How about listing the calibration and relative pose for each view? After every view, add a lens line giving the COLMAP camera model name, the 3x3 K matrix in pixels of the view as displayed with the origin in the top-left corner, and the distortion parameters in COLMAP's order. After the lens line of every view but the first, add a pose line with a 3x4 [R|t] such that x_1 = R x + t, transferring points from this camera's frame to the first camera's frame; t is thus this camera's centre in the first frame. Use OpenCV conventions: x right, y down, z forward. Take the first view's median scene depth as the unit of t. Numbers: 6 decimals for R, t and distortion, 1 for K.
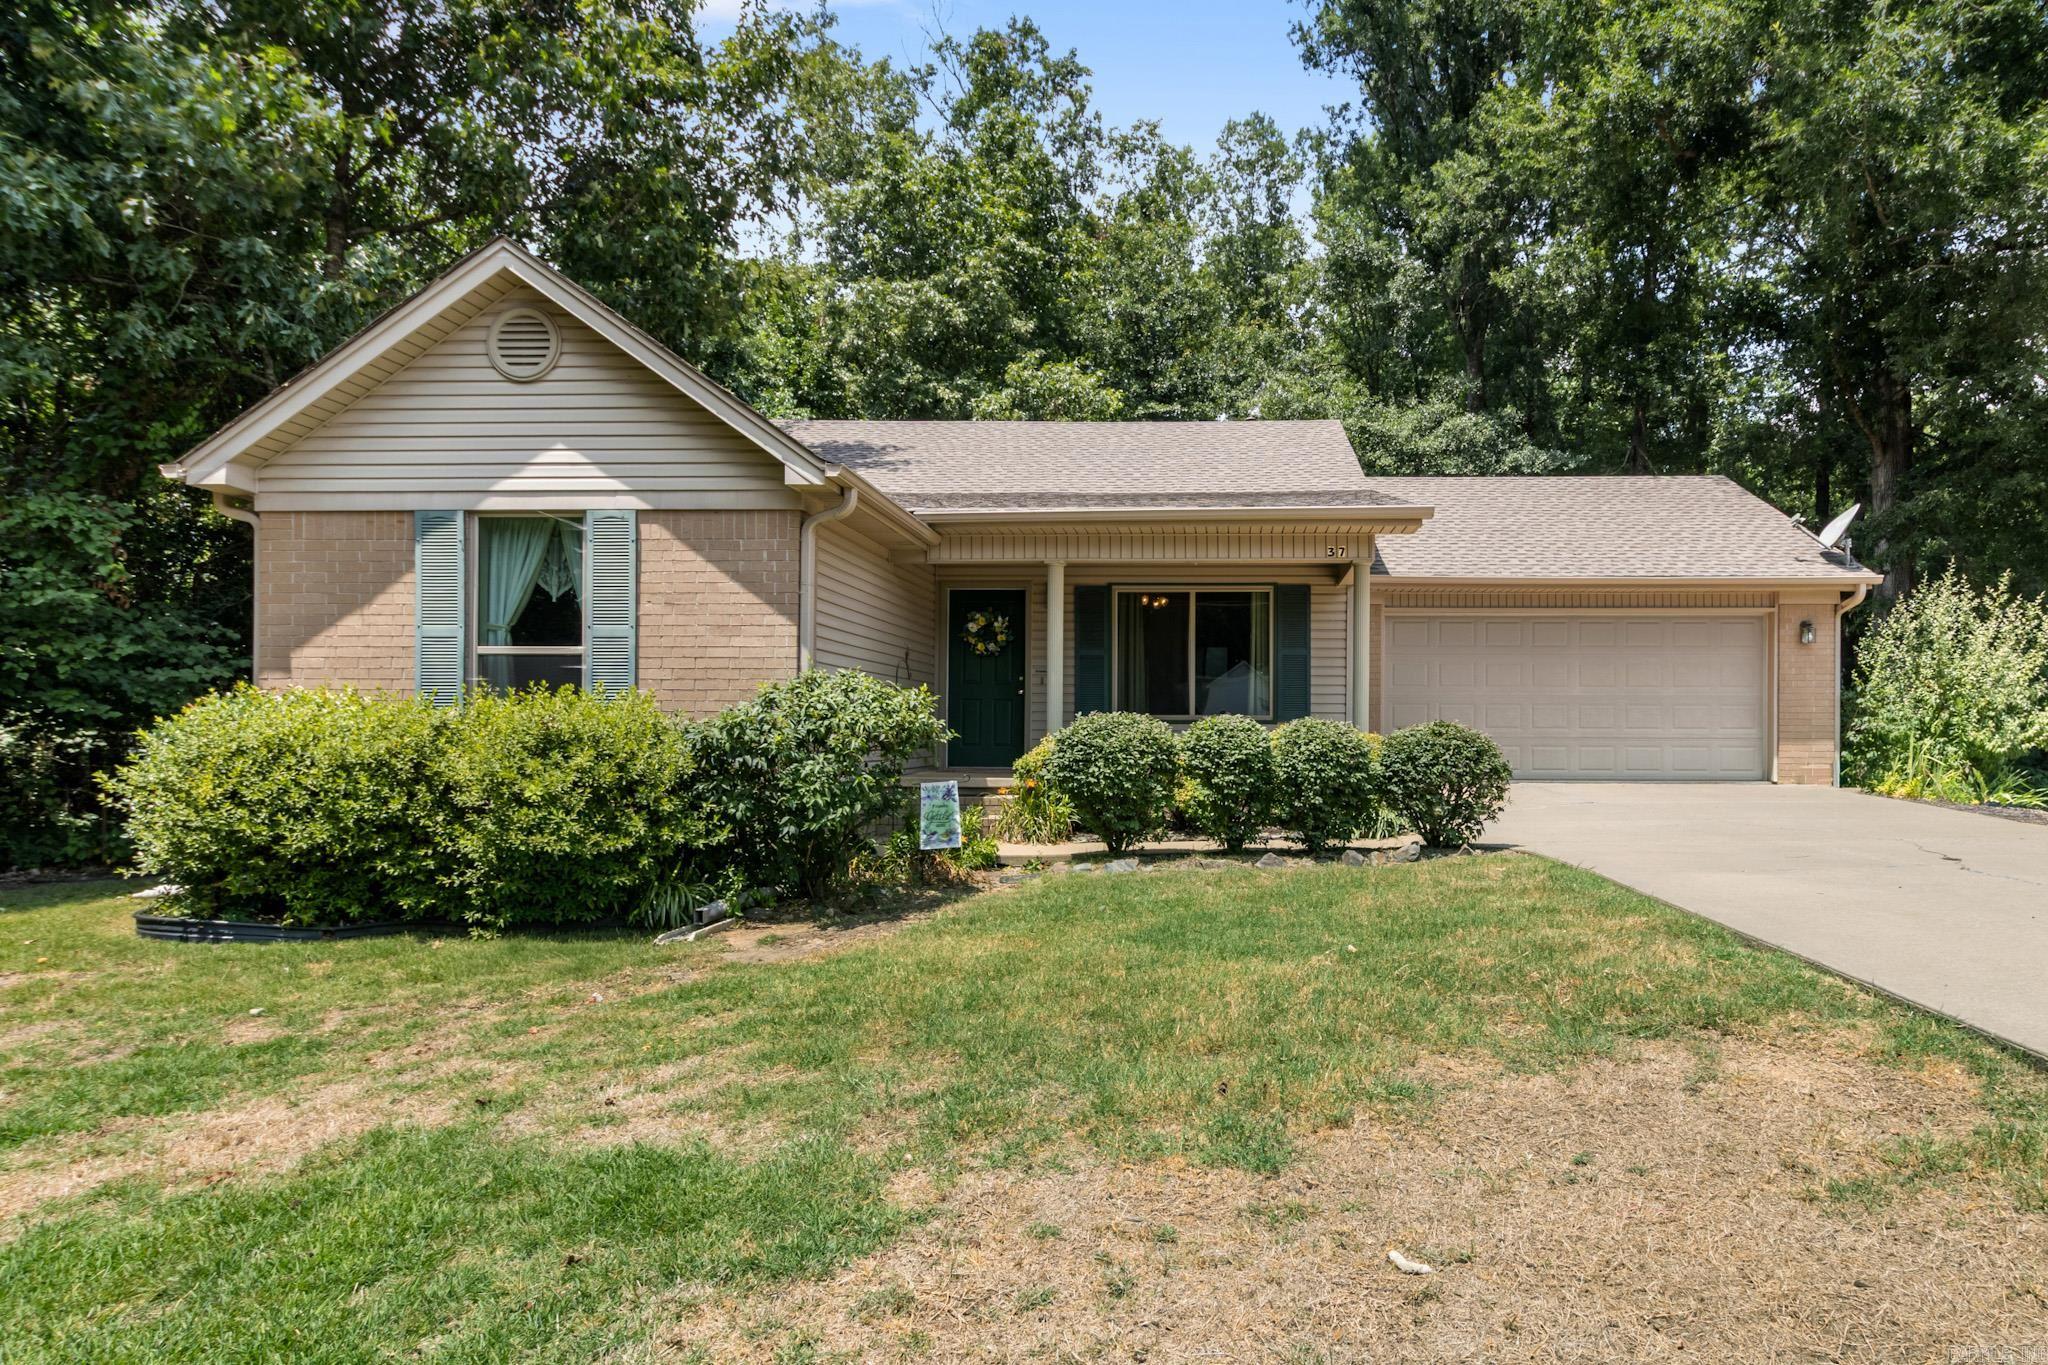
lens RADIAL K [[1104.2, 0, 1178.4], [0, 1104.2, 729.8], [0, 0, 1]] dist [-0.000790, -0.000568]
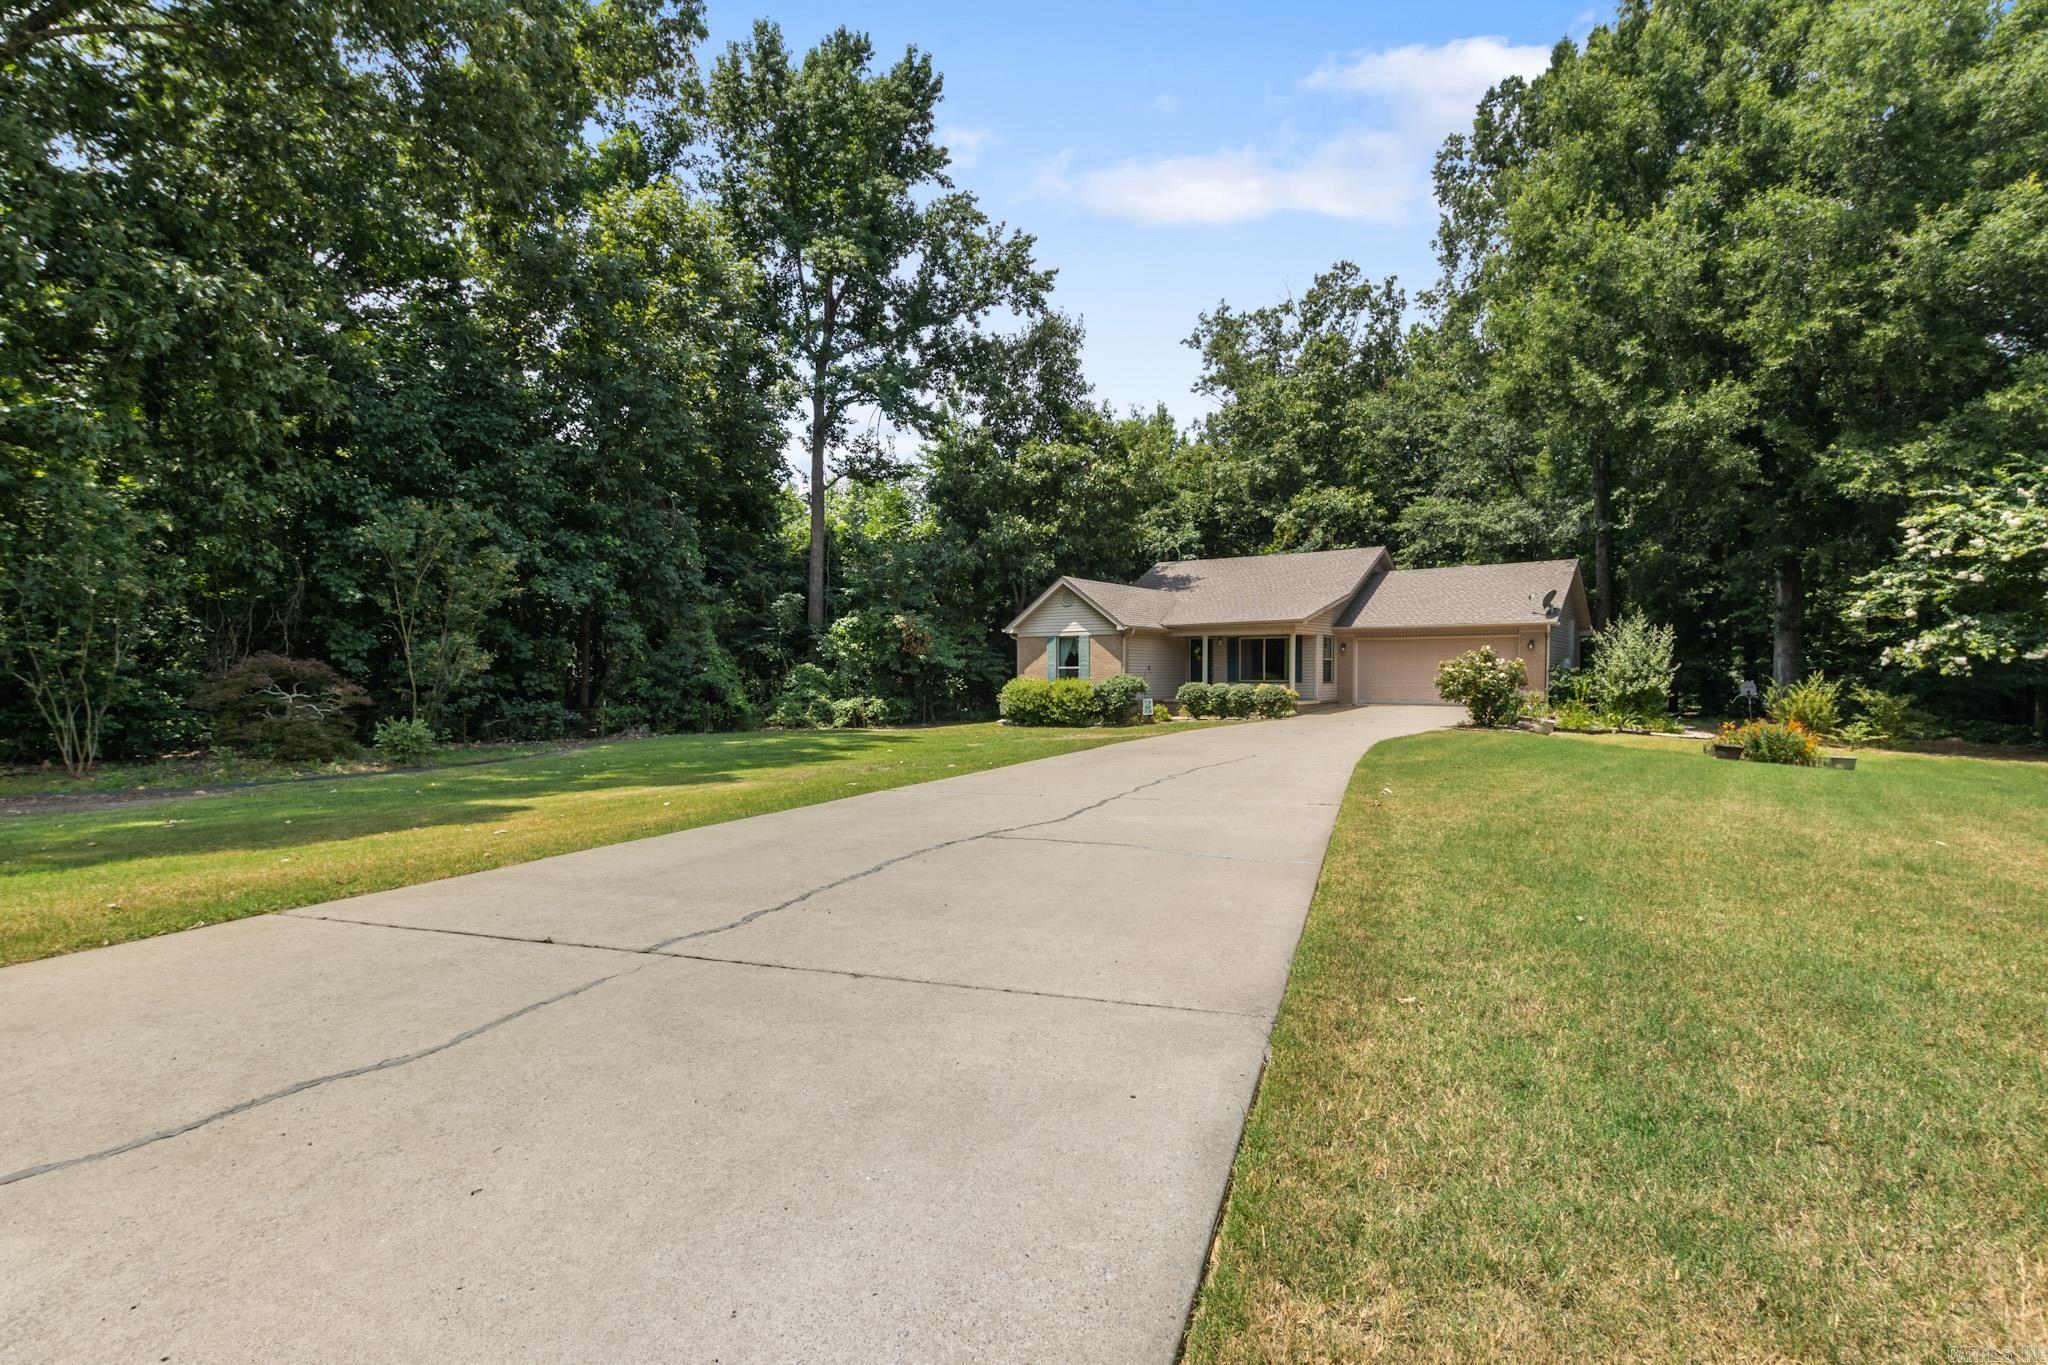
lens RADIAL K [[951.2, 0, 1020.5], [0, 951.2, 661.1], [0, 0, 1]] dist [-0.000716, -0.001845]
pose [[0.804598, -0.011434, -0.593710, 1.266072], [0.003462, 0.999888, -0.014564, -0.038925], [0.593809, 0.009662, 0.804548, -1.813167]]
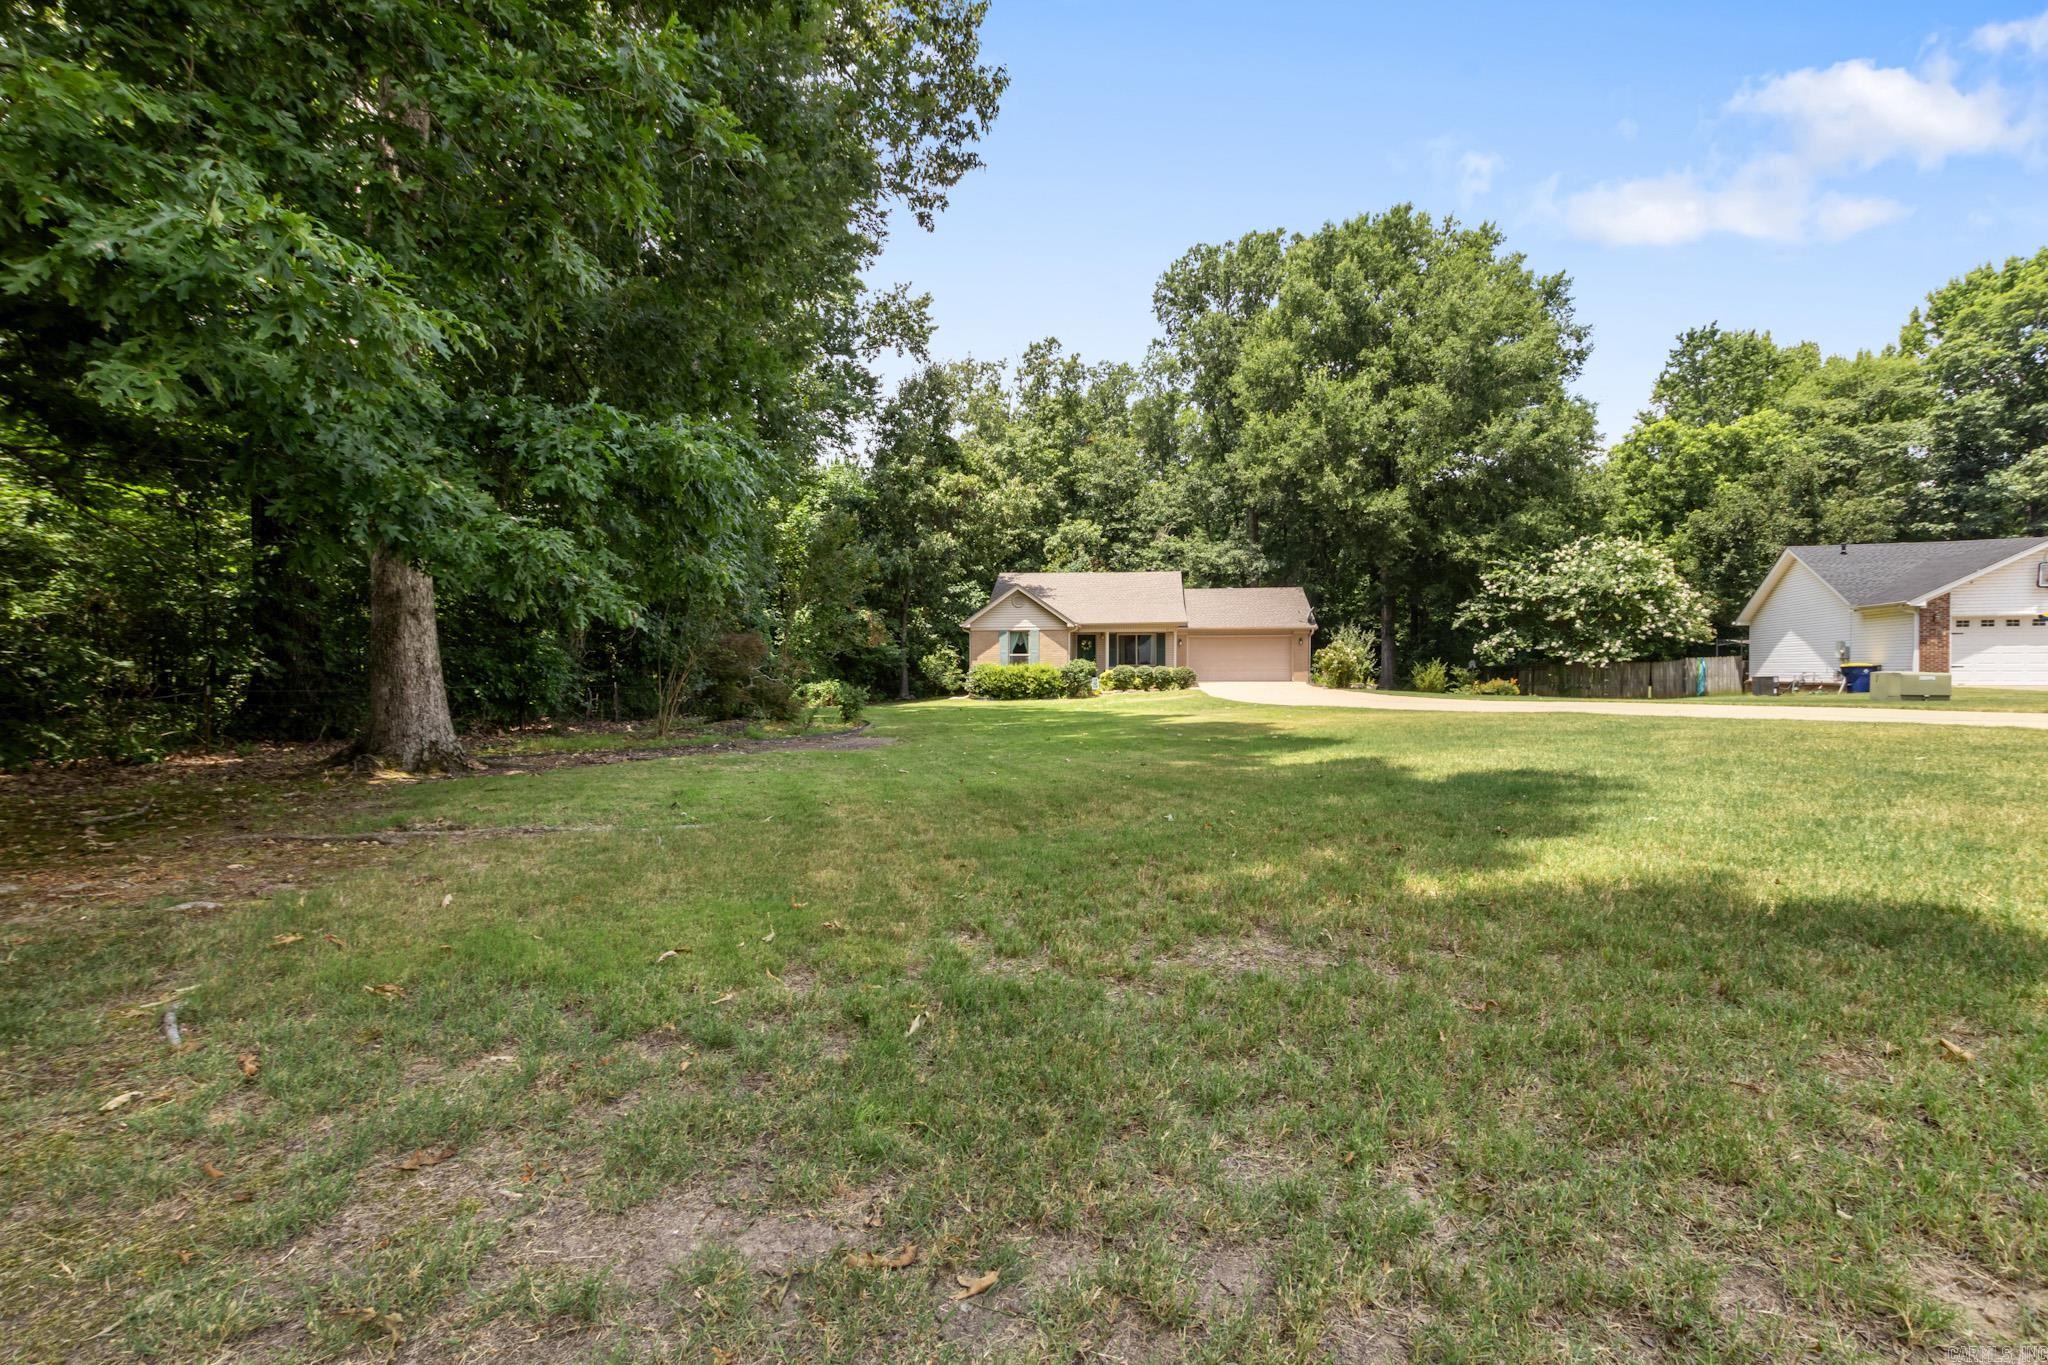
lens RADIAL K [[951.2, 0, 1020.5], [0, 951.2, 661.1], [0, 0, 1]] dist [-0.000716, -0.001845]
pose [[0.994880, -0.010555, -0.100506, -0.079805], [0.009515, 0.999896, -0.010824, 0.009128], [0.100610, 0.009813, 0.994878, -3.253630]]
